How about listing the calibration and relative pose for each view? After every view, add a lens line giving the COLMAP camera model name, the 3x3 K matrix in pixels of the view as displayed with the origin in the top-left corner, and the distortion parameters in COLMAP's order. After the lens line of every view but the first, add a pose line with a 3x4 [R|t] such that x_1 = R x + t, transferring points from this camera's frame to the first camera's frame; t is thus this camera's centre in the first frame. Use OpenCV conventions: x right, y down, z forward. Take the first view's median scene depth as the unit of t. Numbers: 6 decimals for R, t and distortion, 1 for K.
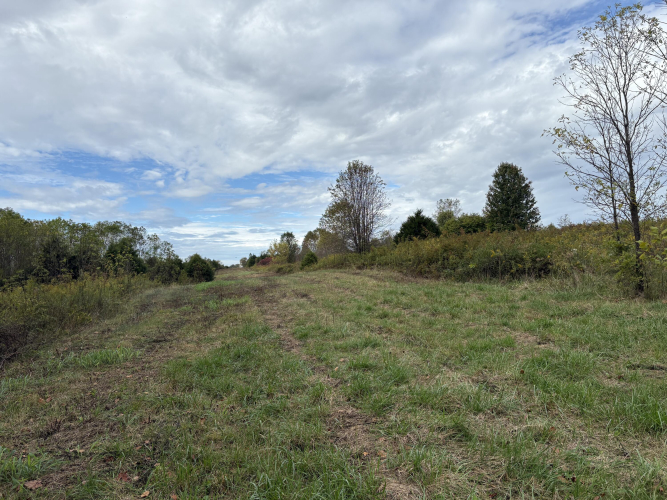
lens RADIAL K [[505.7, 0, 325.1], [0, 505.7, 248.6], [0, 0, 1]] dist [0.069408, -0.064120]
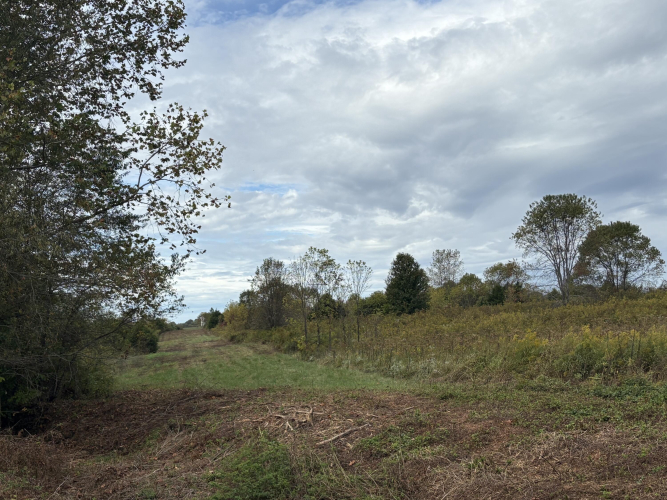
lens RADIAL K [[910.5, 0, 332.8], [0, 910.5, 287.0], [0, 0, 1]] dist [0.087922, -0.086723]
pose [[0.999679, -0.000987, -0.025321, 0.166853], [0.000923, 0.999996, -0.002556, -0.056427], [0.025323, 0.002532, 0.999676, -0.771241]]
